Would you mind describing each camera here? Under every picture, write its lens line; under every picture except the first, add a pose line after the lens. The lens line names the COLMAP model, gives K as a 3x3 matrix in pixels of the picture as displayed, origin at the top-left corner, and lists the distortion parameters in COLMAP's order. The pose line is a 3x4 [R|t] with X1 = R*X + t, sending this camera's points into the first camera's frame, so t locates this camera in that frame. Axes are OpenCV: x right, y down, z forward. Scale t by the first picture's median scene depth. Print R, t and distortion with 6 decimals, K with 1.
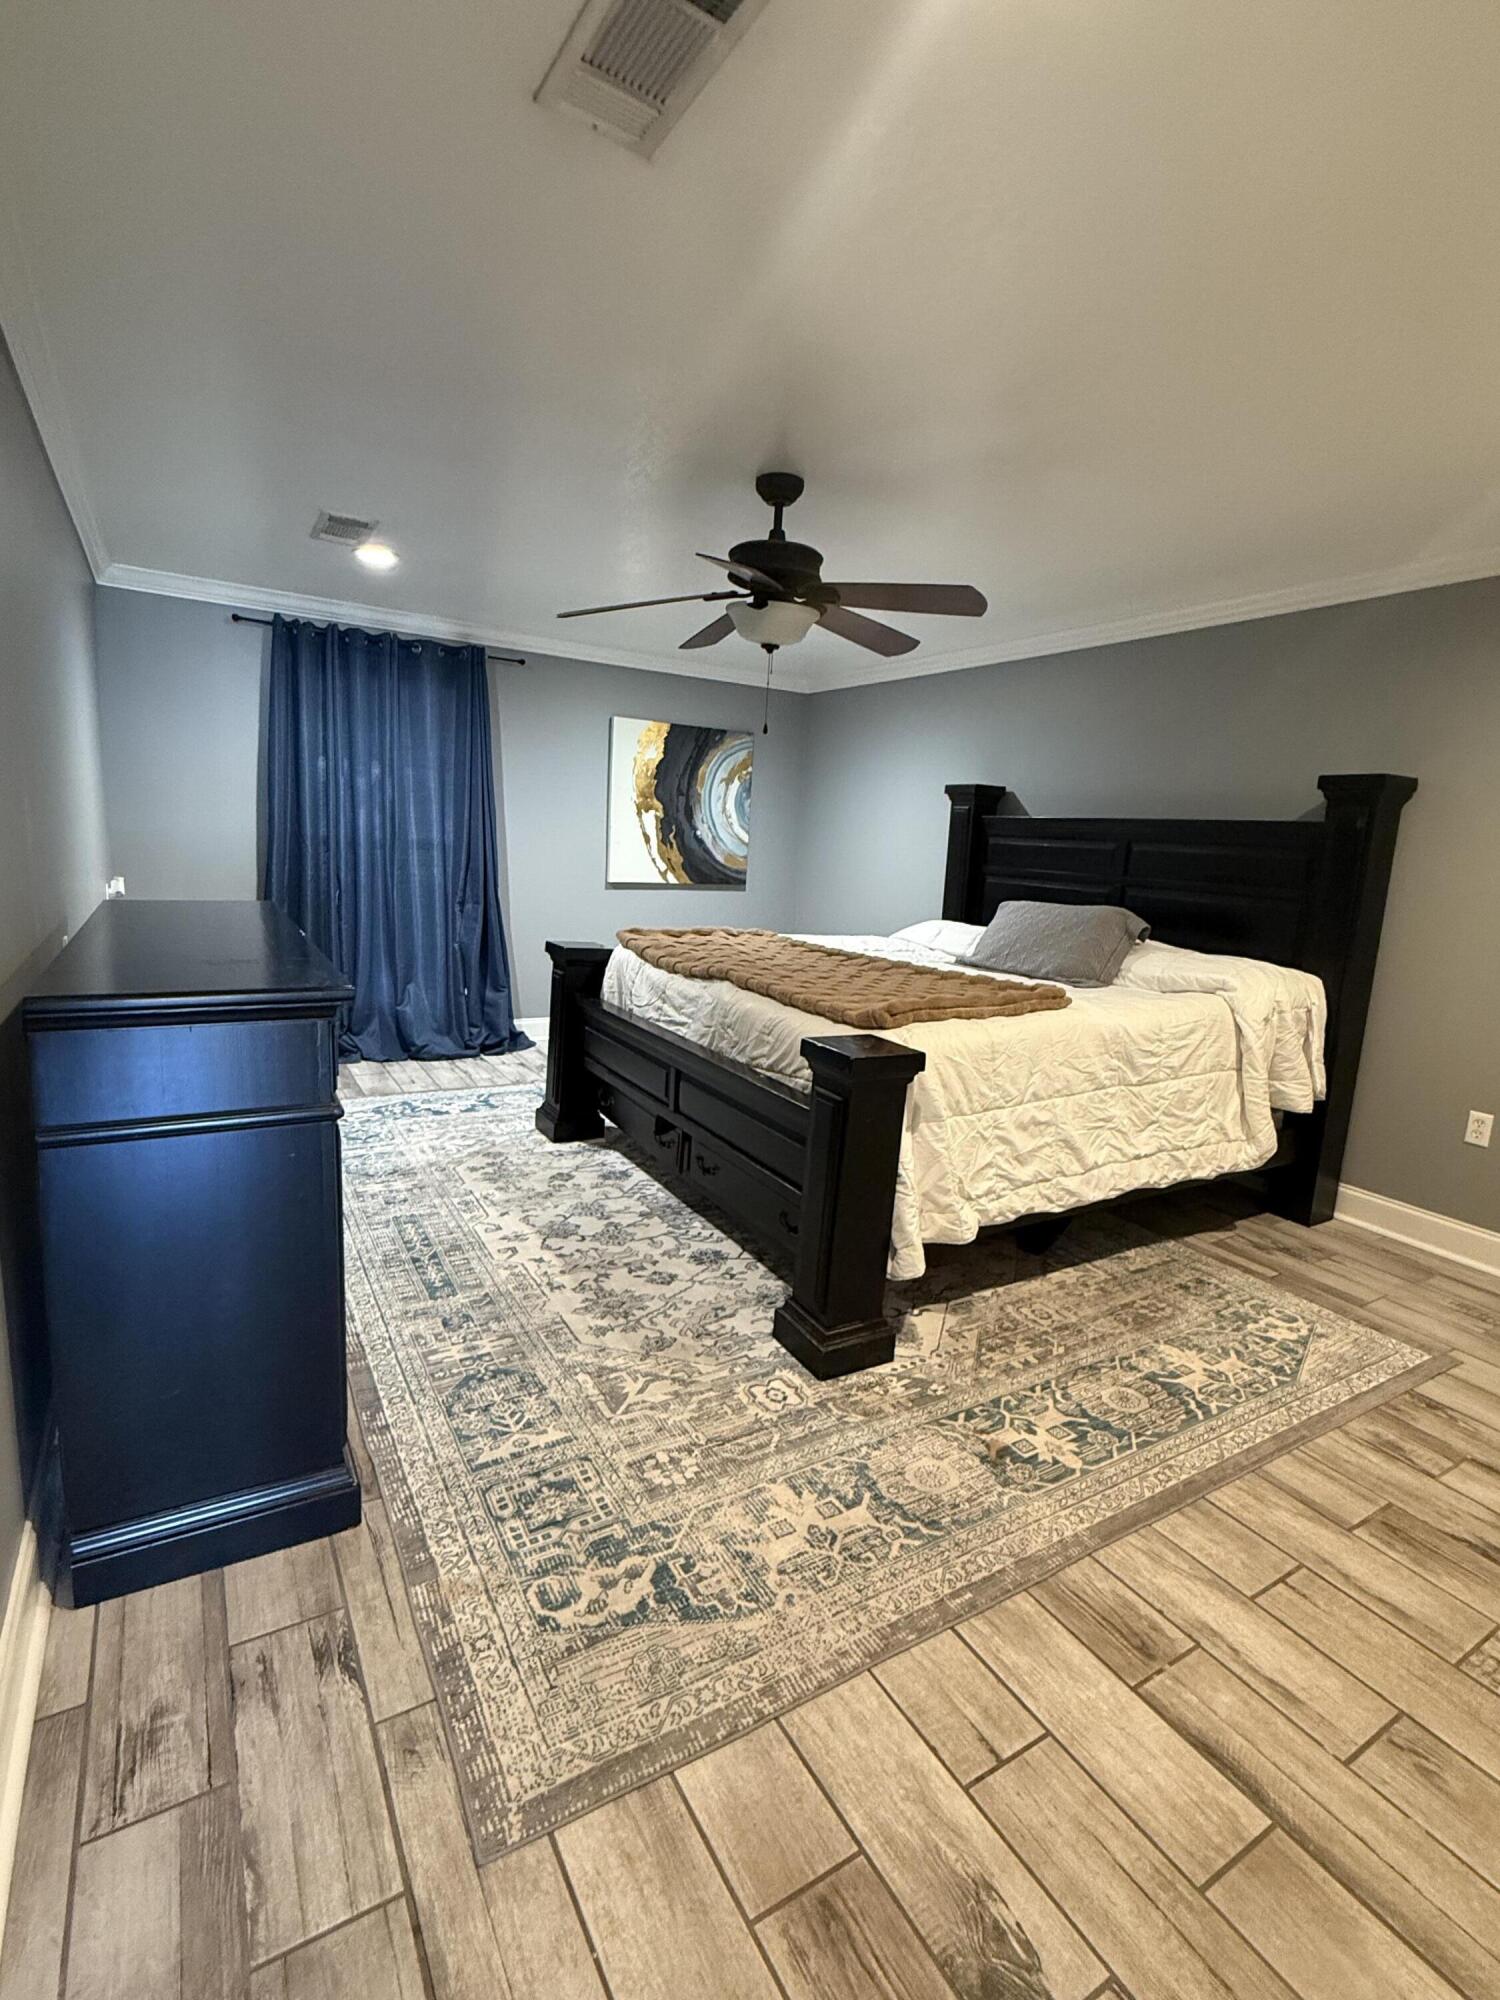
lens RADIAL K [[931.7, 0, 750.0], [0, 931.7, 1000.0], [0, 0, 1]] dist [-0.001509, 0.000040]
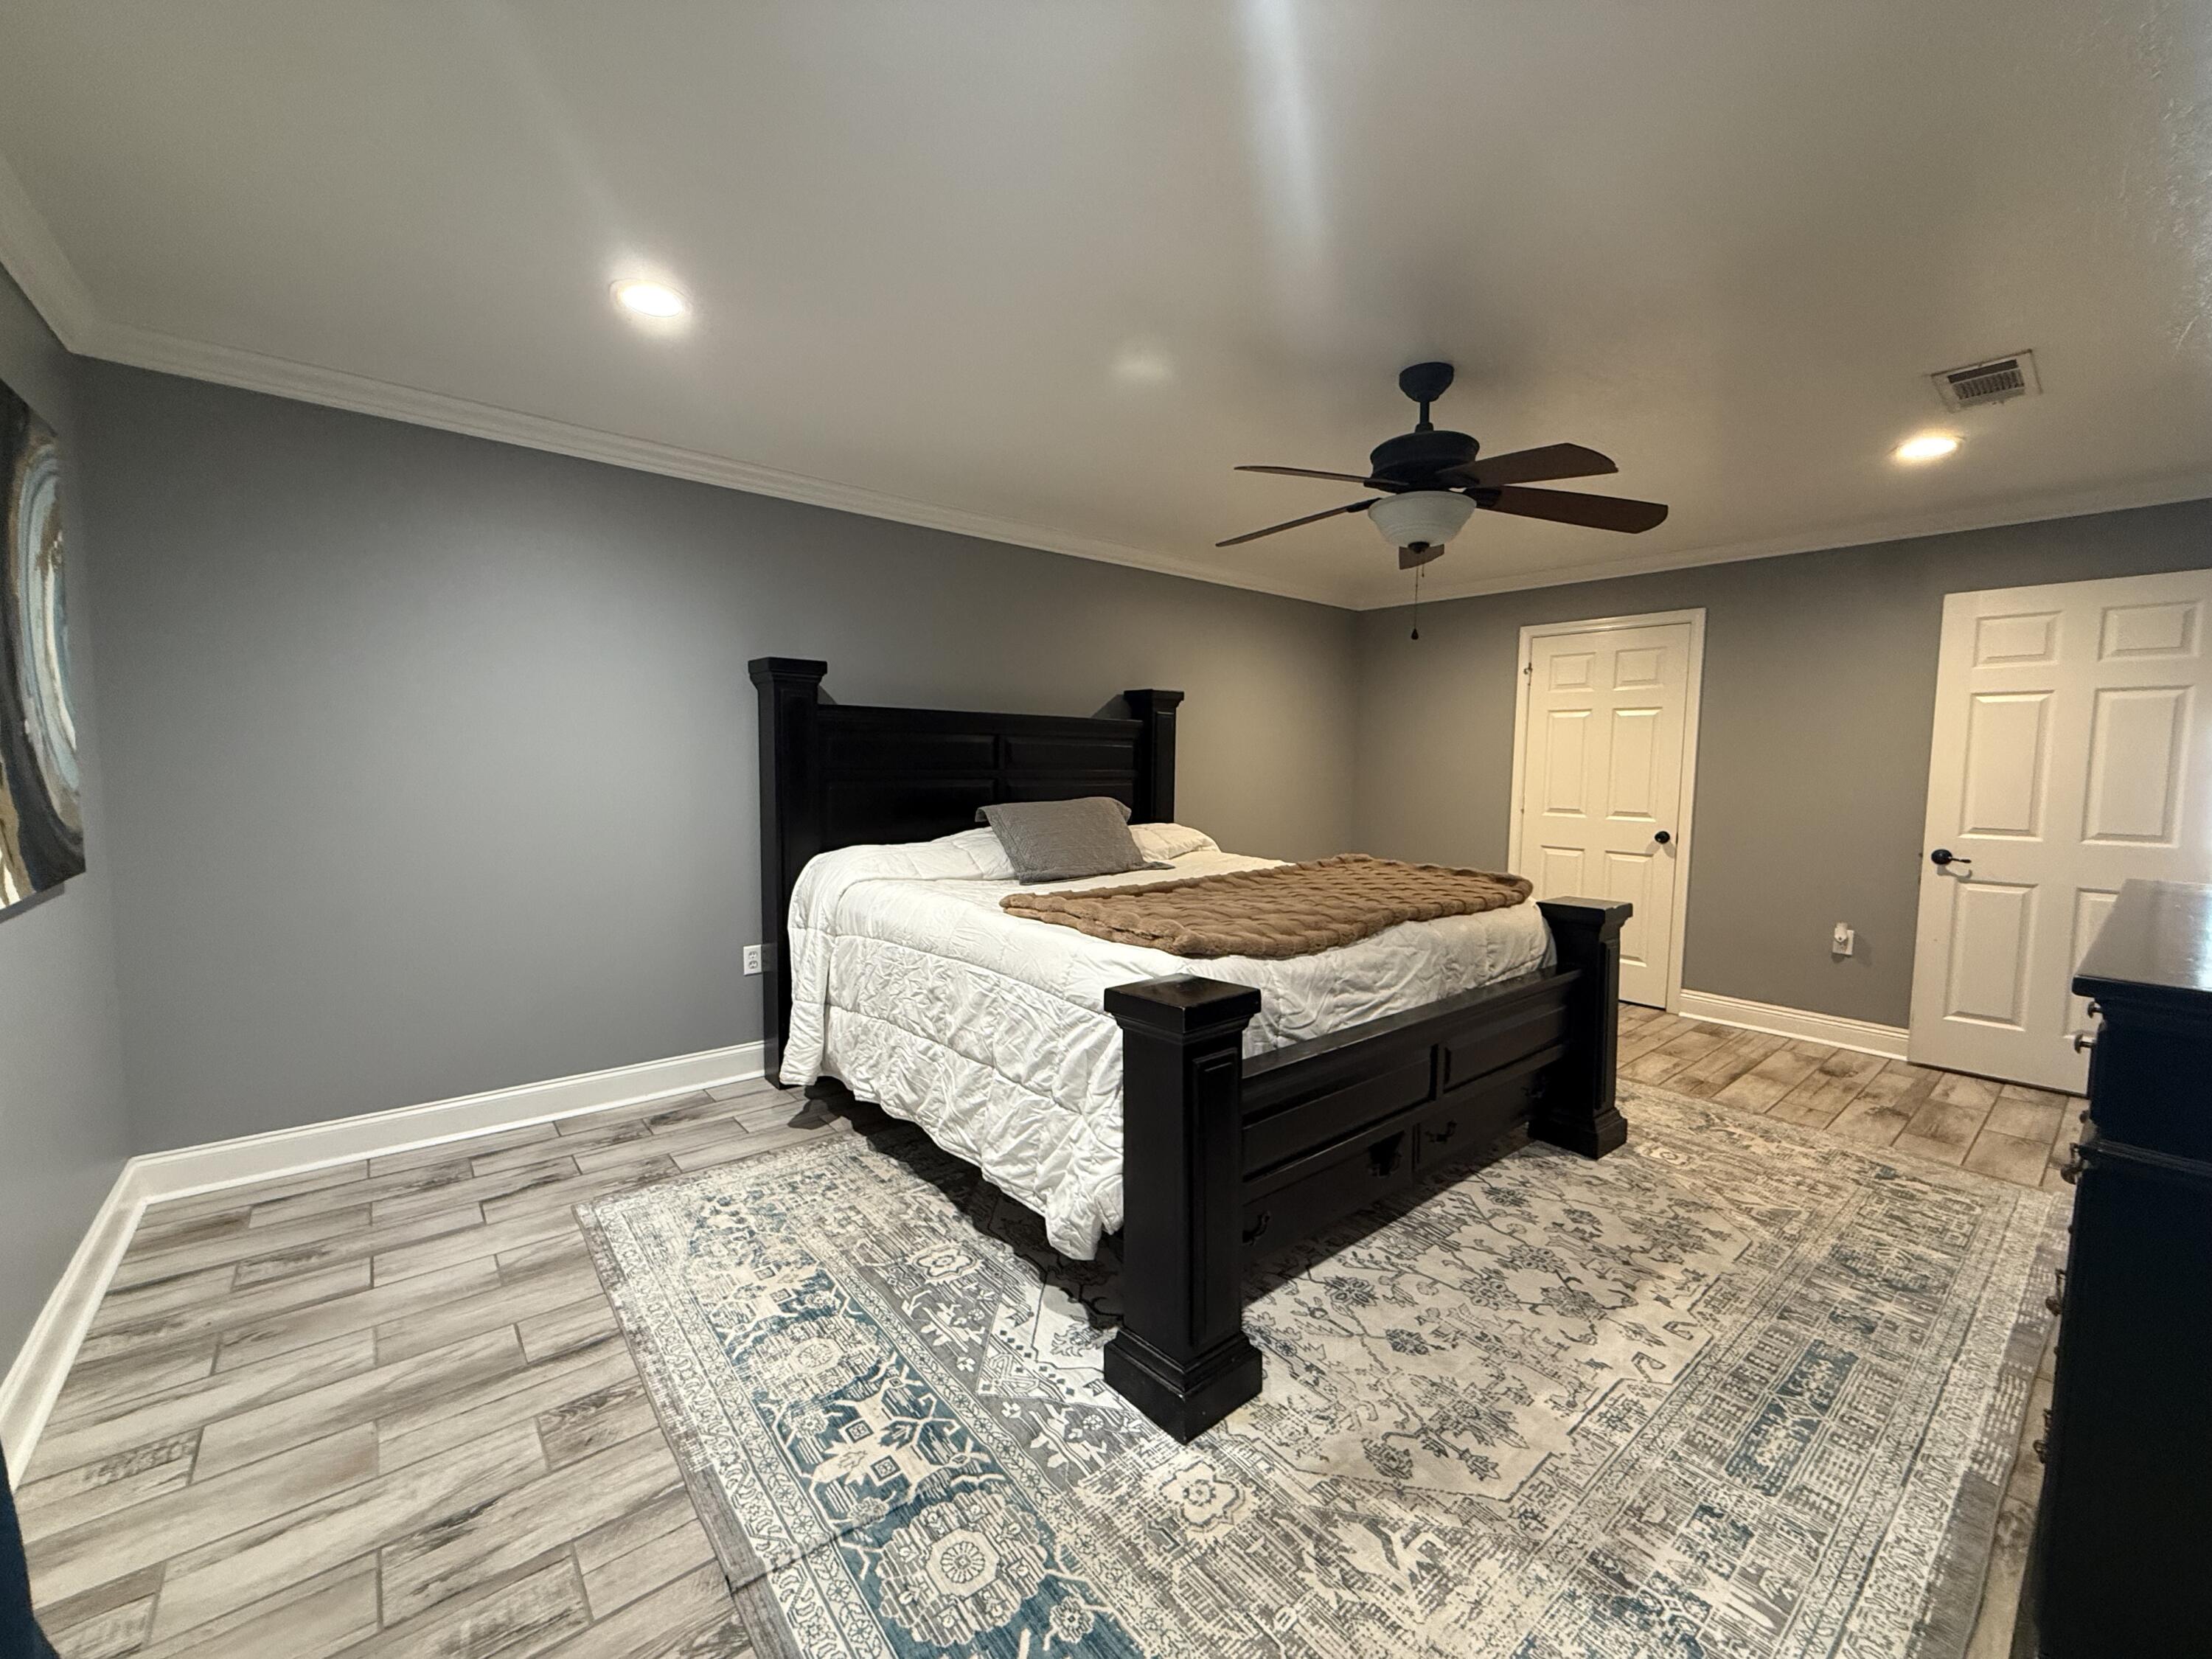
lens RADIAL K [[885.6, 0, 1102.0], [0, 885.6, 826.6], [0, 0, 1]] dist [-0.001513, 0.000074]
pose [[-0.147514, -0.132813, 0.980102, -0.827810], [0.148848, 0.976676, 0.154752, -0.293706], [-0.977795, 0.168714, -0.124305, 1.475530]]
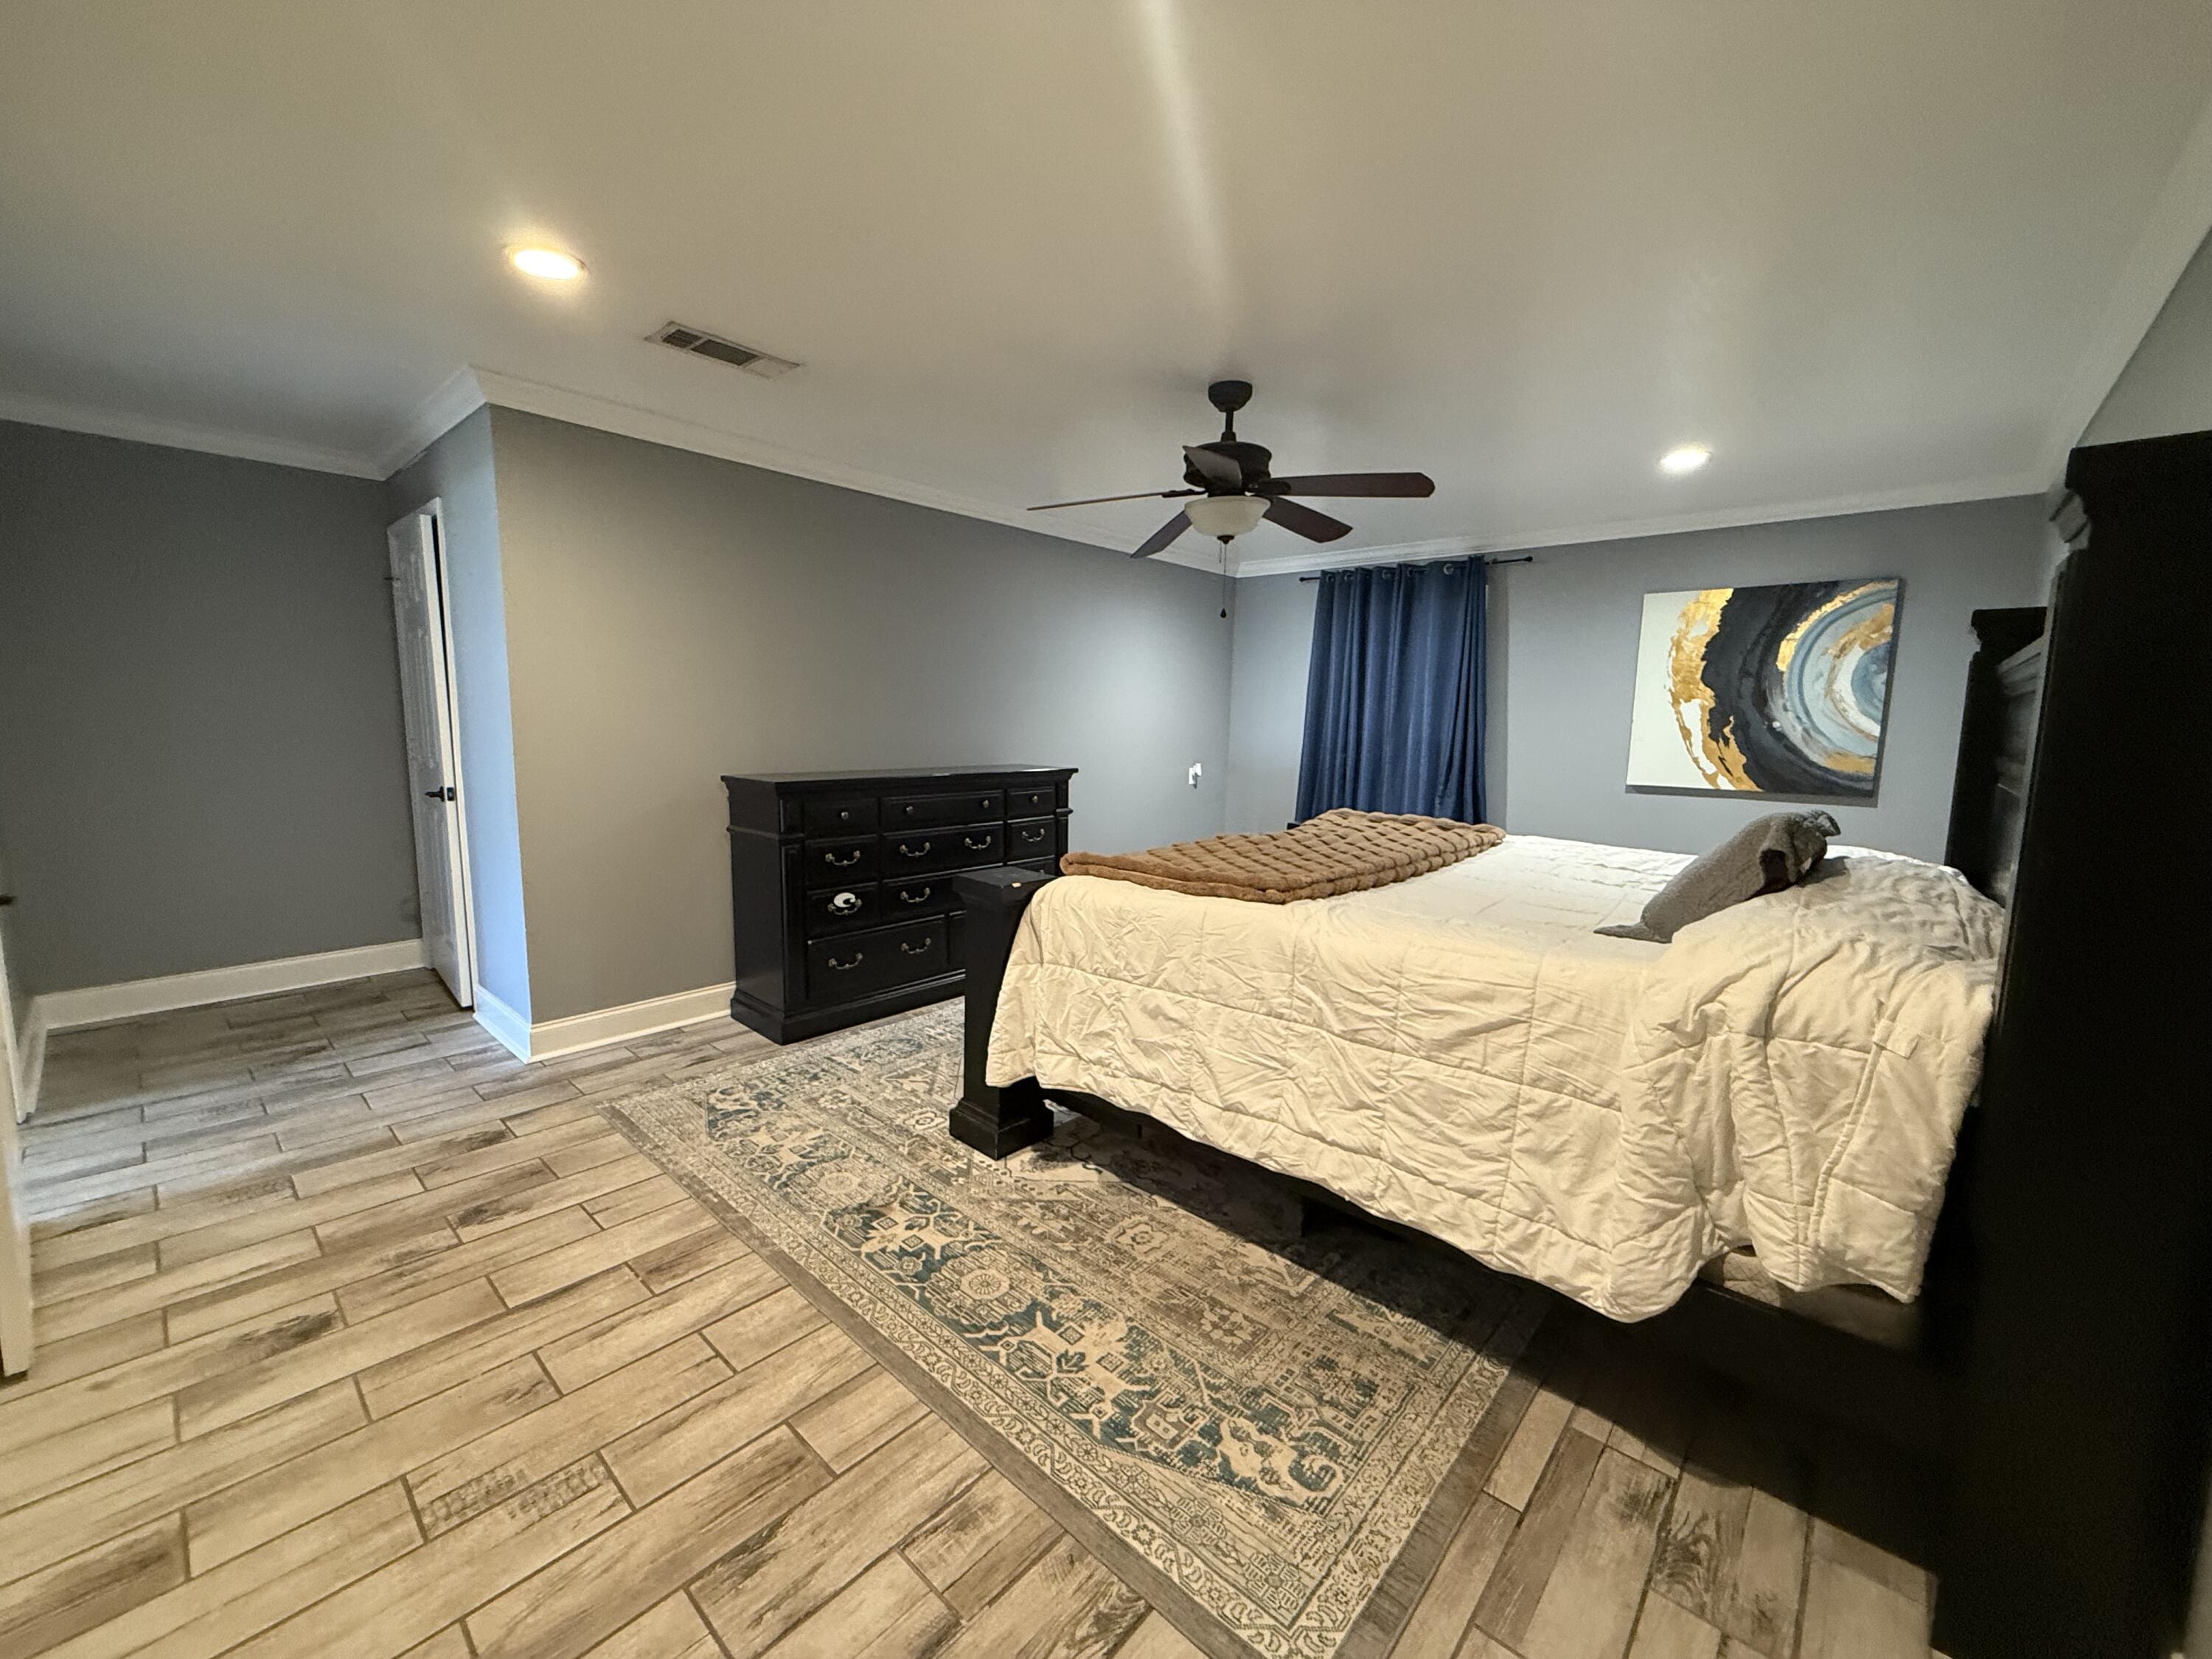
lens RADIAL K [[884.5, 0, 1100.5], [0, 884.5, 825.1], [0, 0, 1]] dist [-0.000050, 0.000031]
pose [[0.286754, 0.068607, -0.955544, 0.994307], [-0.169384, 0.985349, 0.019916, -0.047418], [0.942911, 0.156143, 0.294174, 0.619739]]
